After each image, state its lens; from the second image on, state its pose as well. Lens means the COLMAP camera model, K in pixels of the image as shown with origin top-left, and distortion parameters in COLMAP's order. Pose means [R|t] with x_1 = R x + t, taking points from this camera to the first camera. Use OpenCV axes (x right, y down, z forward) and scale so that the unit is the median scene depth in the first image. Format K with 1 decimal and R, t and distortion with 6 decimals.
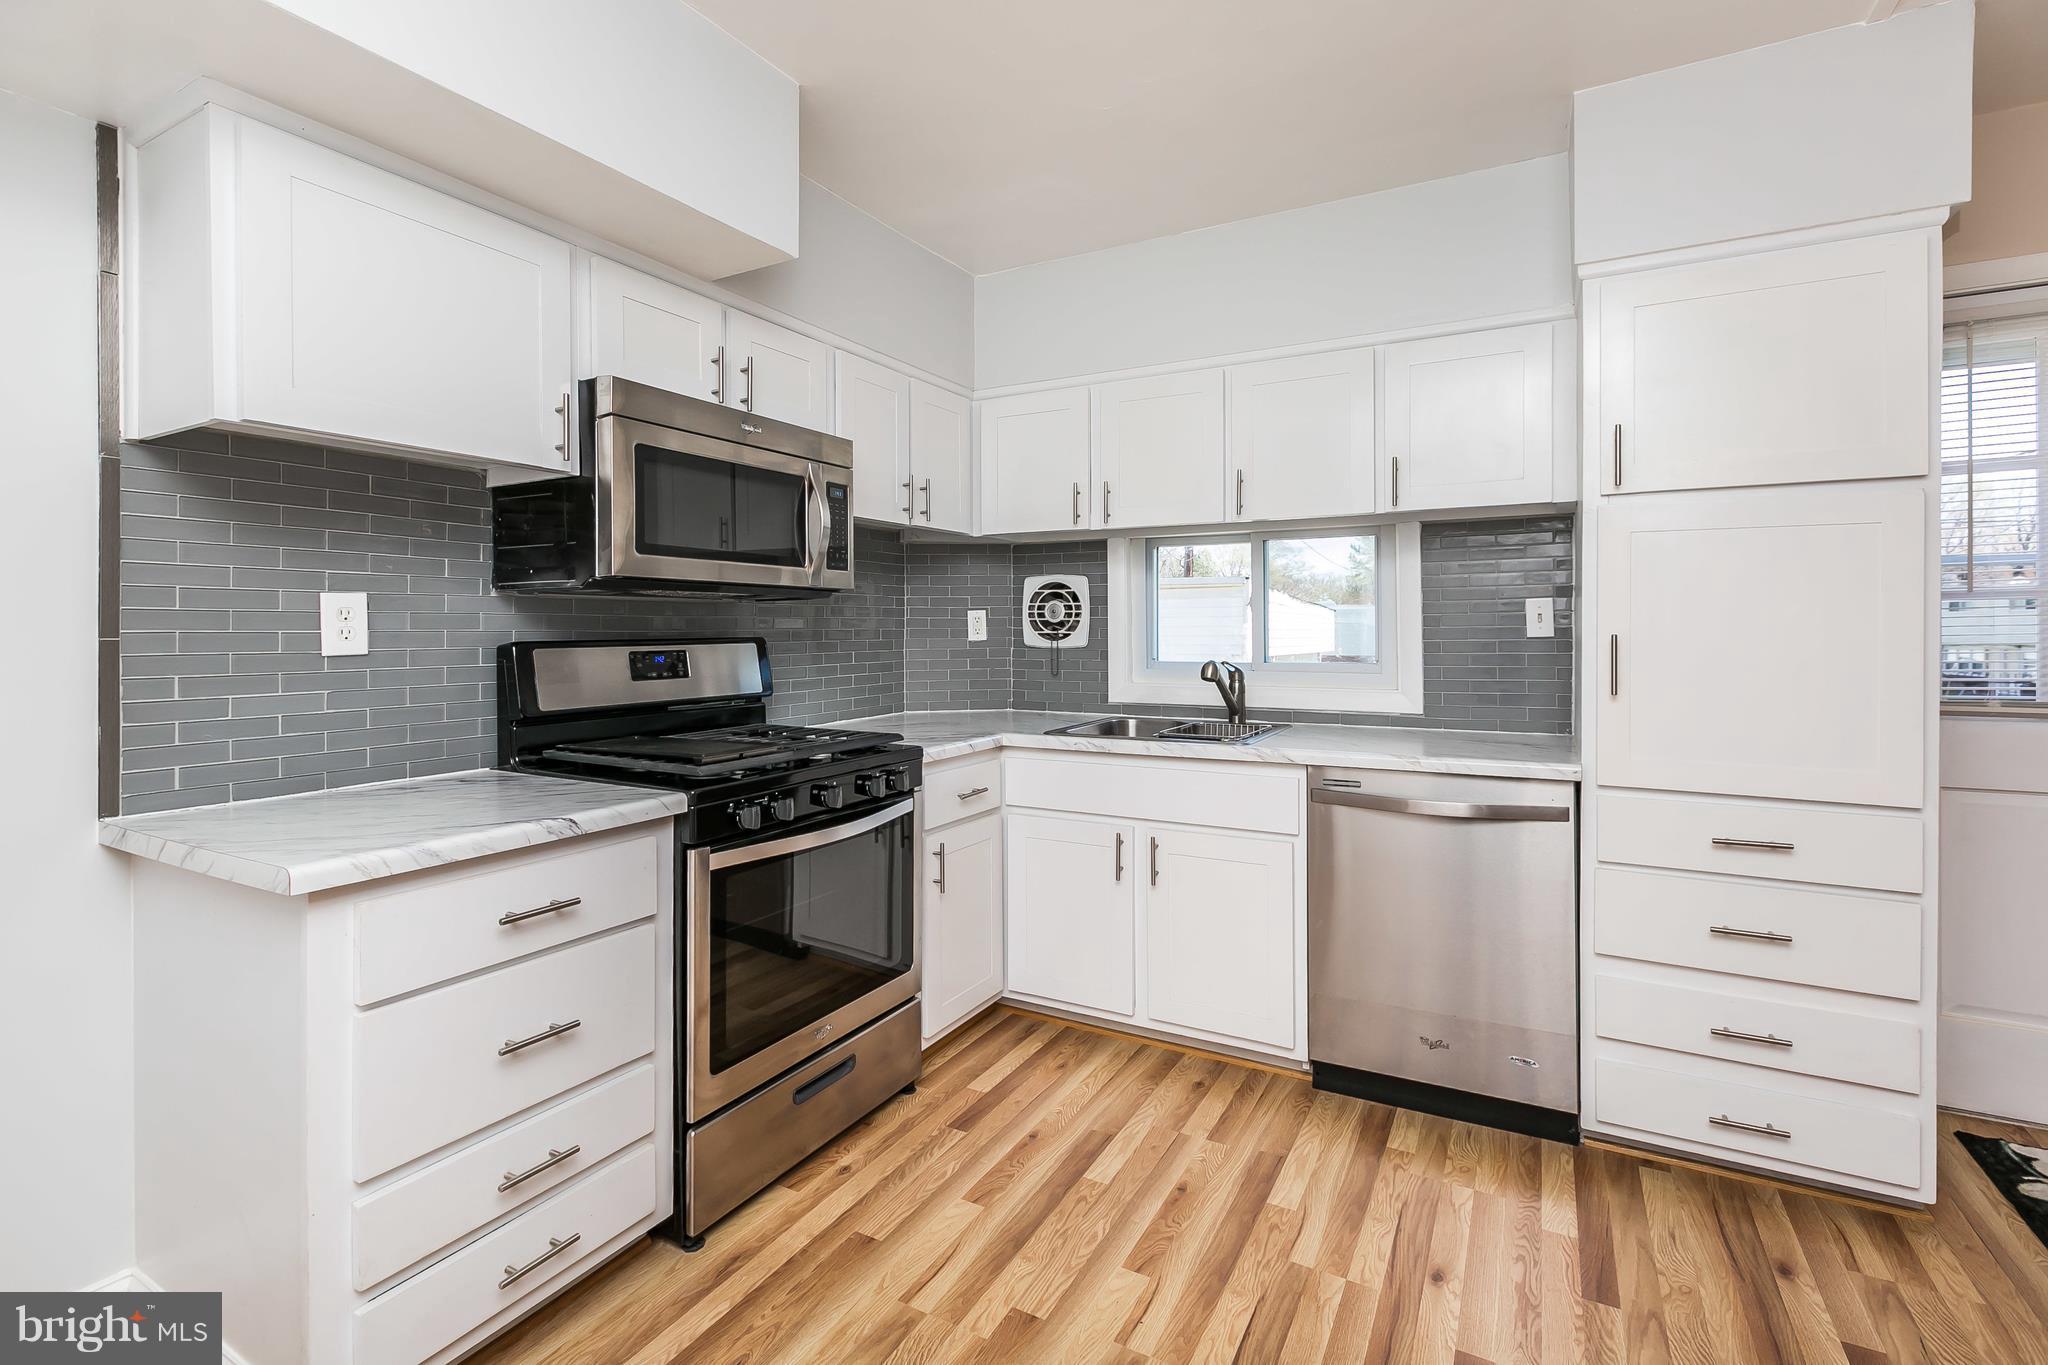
lens RADIAL K [[944.8, 0, 1013.4], [0, 944.8, 639.2], [0, 0, 1]] dist [0.010710, -0.002254]
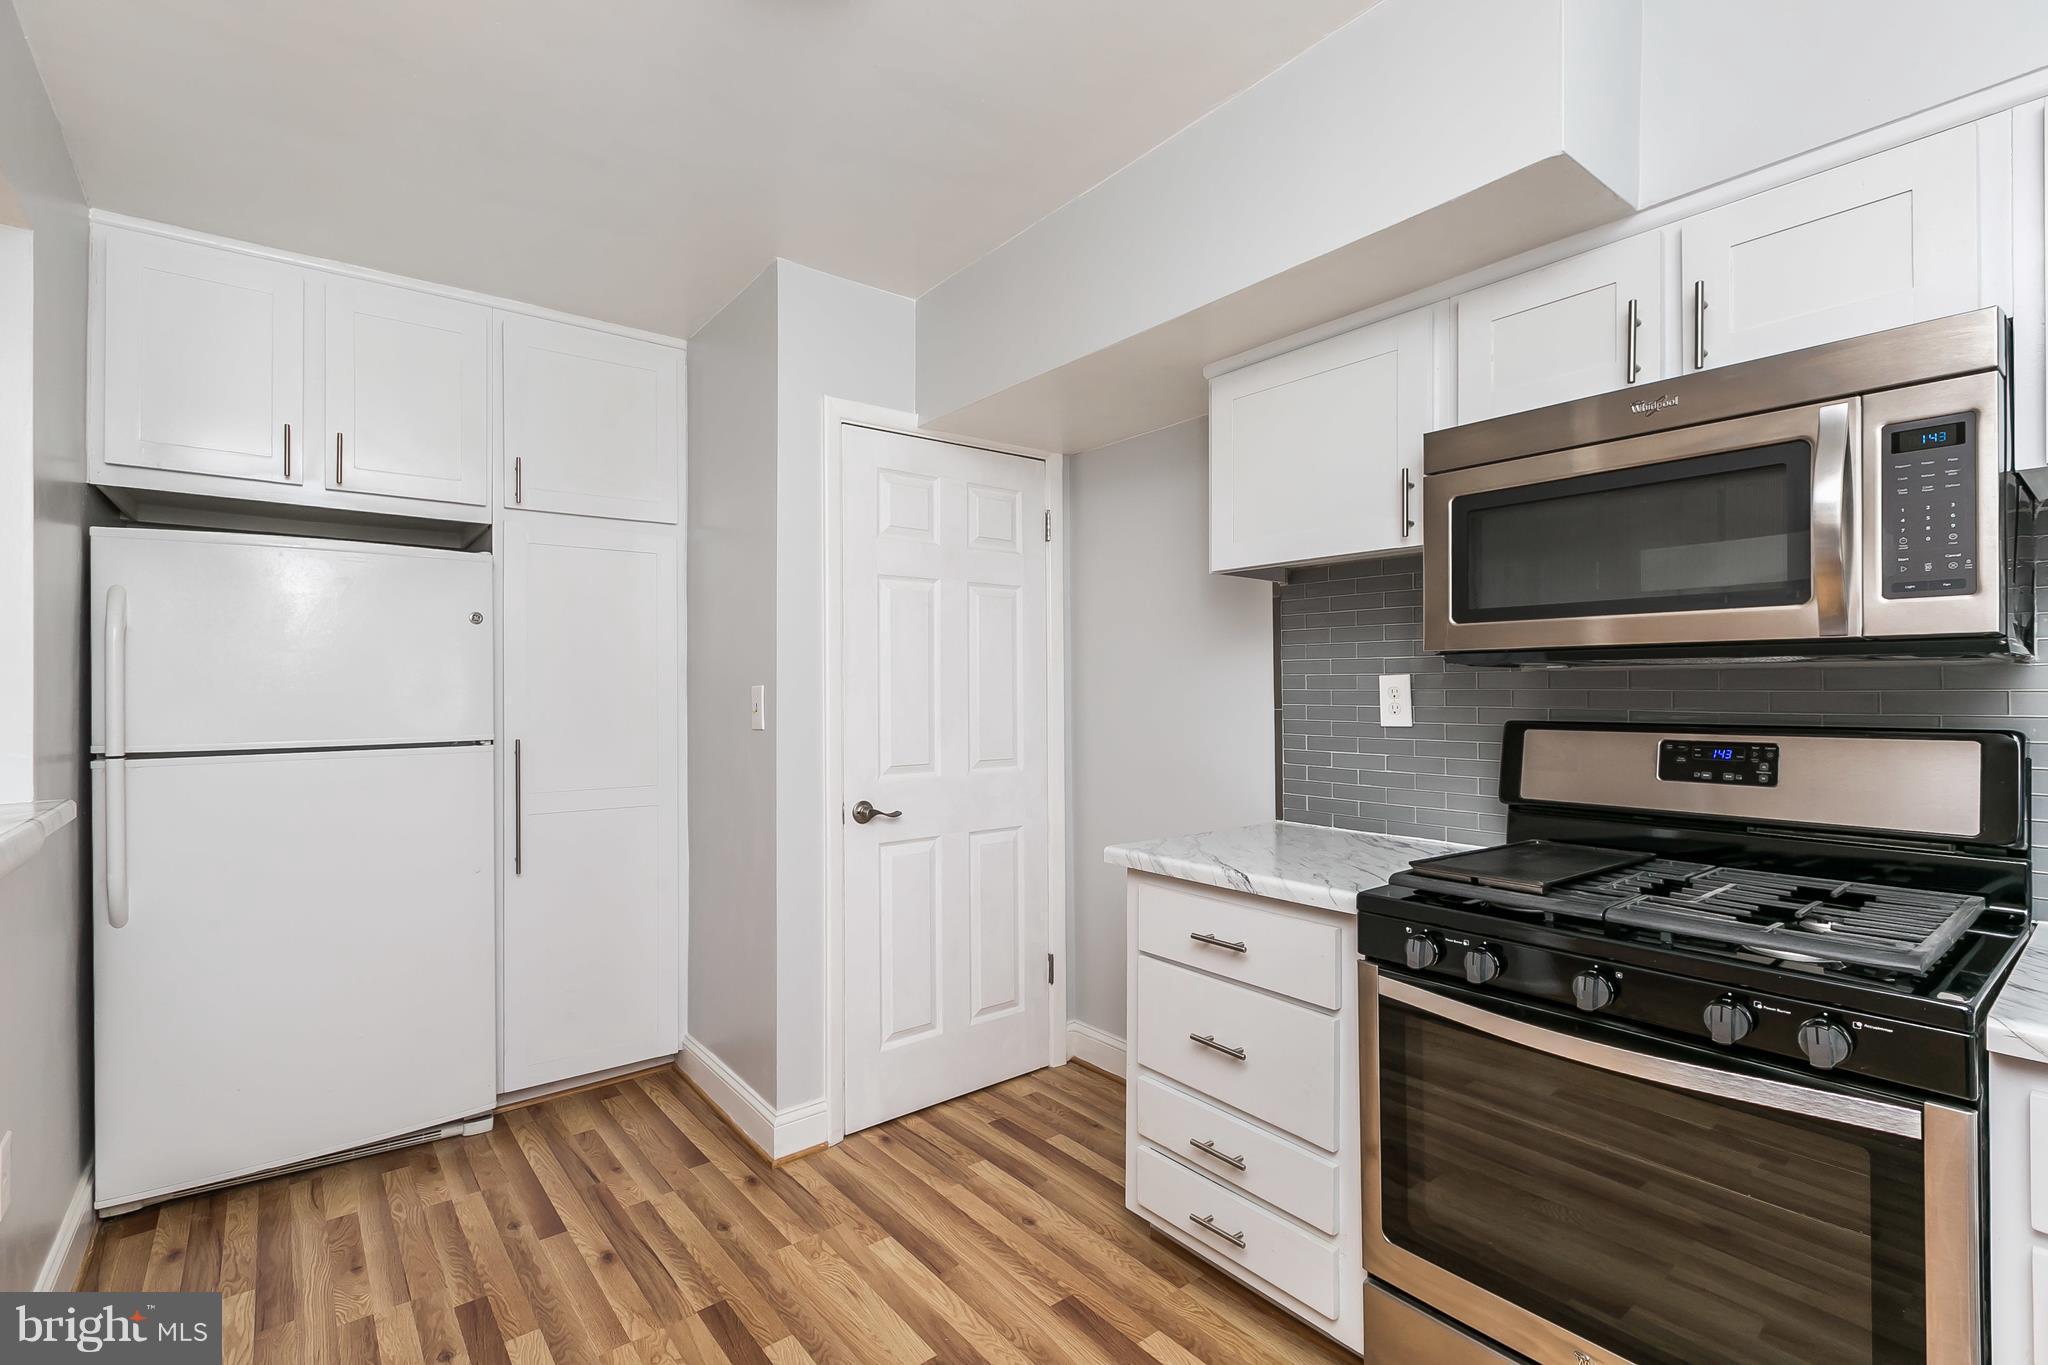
lens RADIAL K [[995.3, 0, 1040.2], [0, 995.3, 689.5], [0, 0, 1]] dist [-0.001288, 0.001834]
pose [[-0.394937, 0.007384, -0.918678, 0.490842], [-0.002449, 0.999956, 0.009090, -0.031332], [0.918705, 0.005839, -0.394901, 0.841323]]
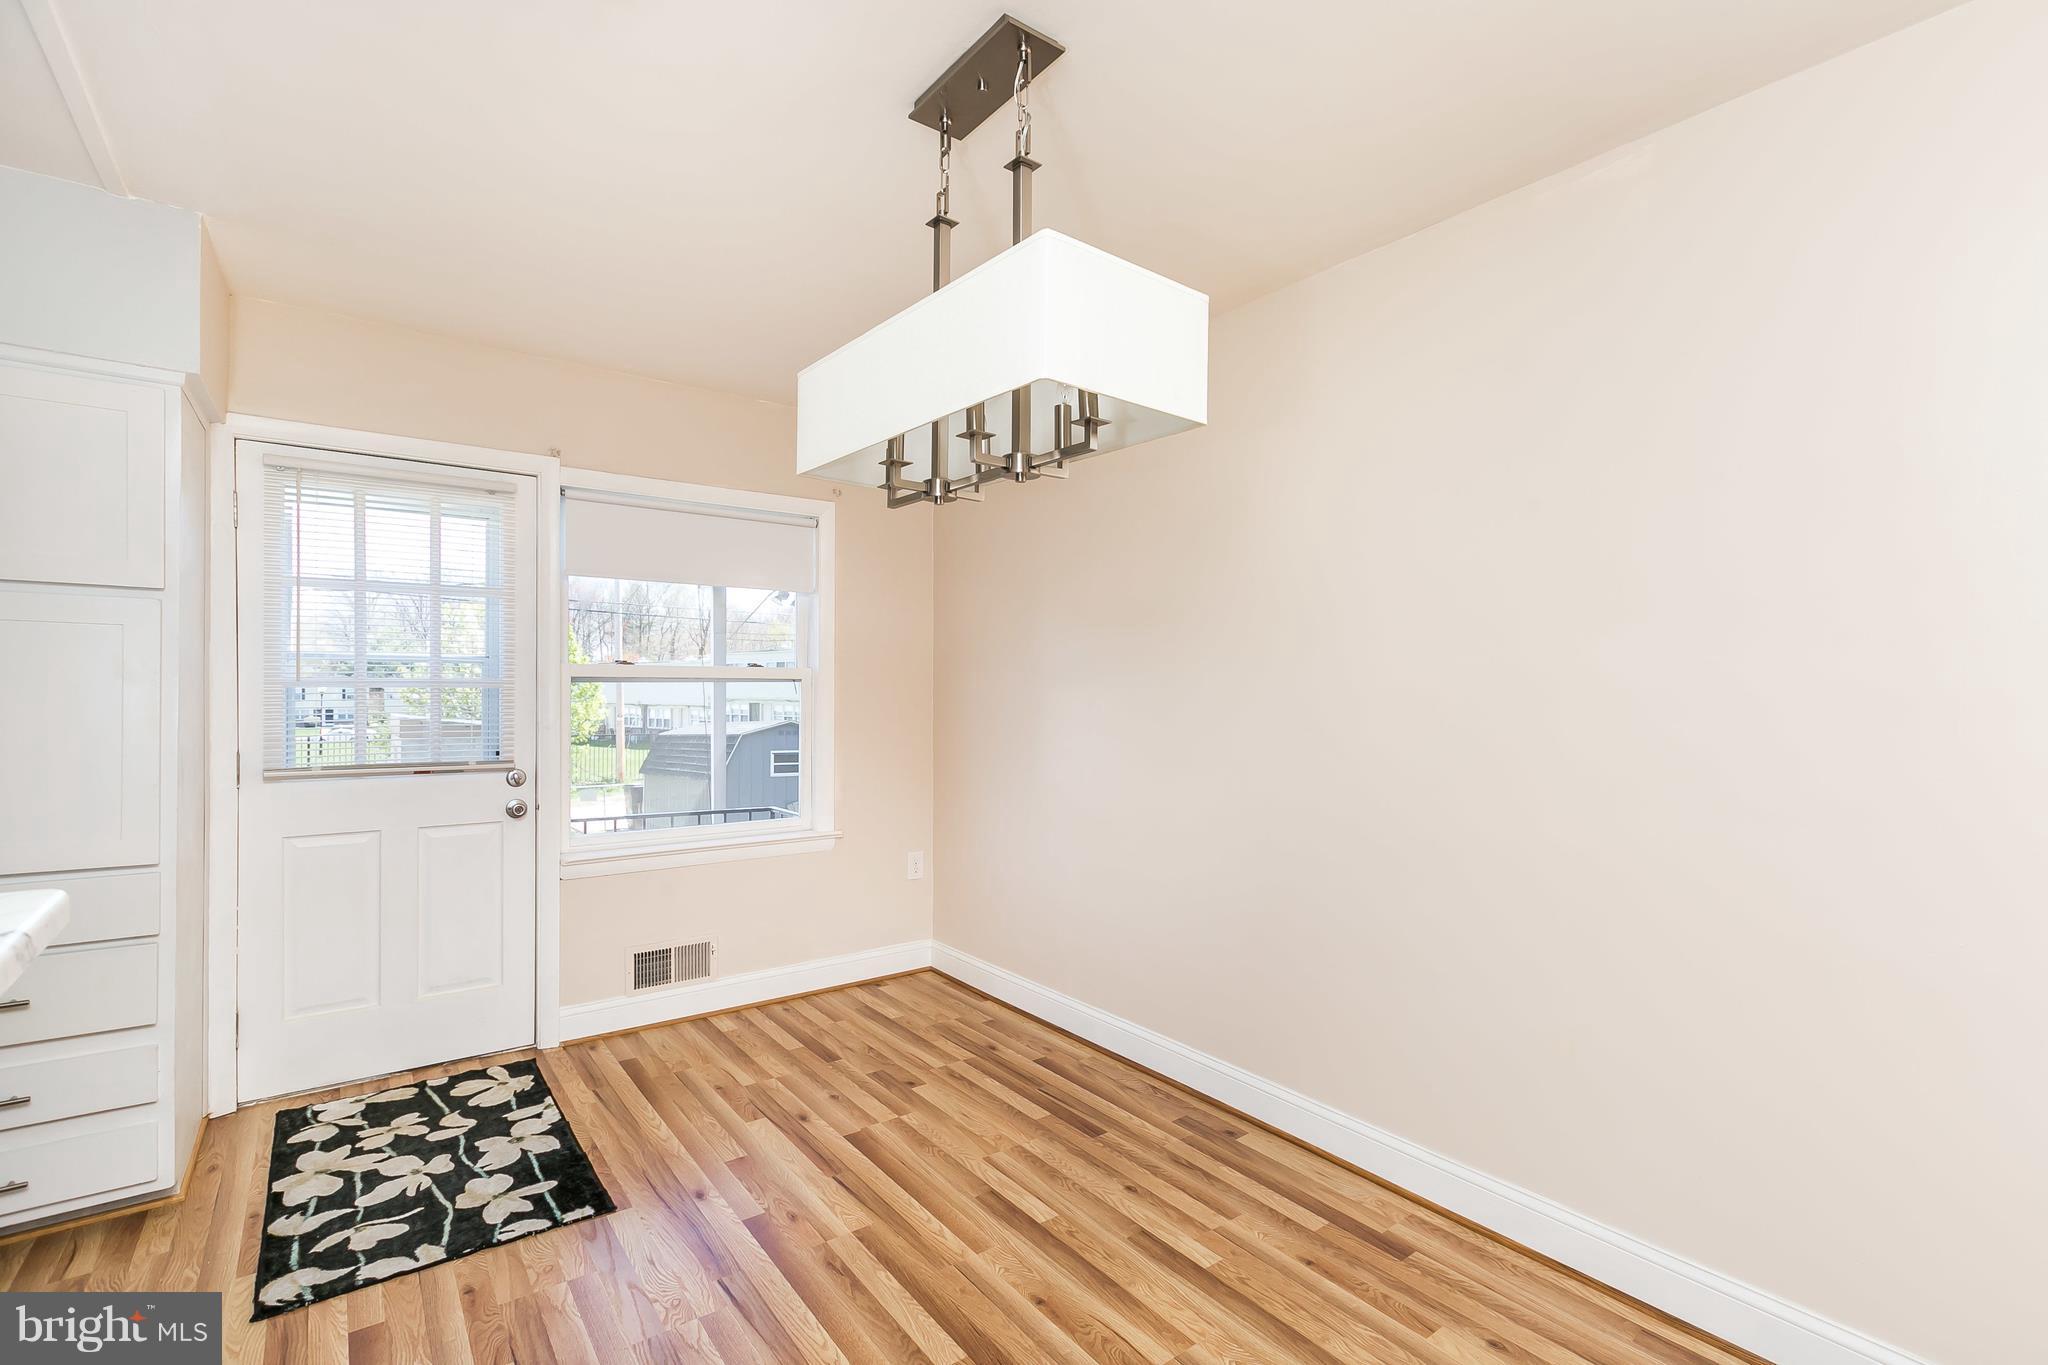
lens RADIAL K [[944.8, 0, 1039.2], [0, 944.8, 698.7], [0, 0, 1]] dist [0.010710, -0.002254]
pose [[0.407734, -0.000945, 0.913100, 0.237623], [0.003524, 0.999994, -0.000538, -0.021217], [-0.913094, 0.003437, 0.407734, -0.401615]]
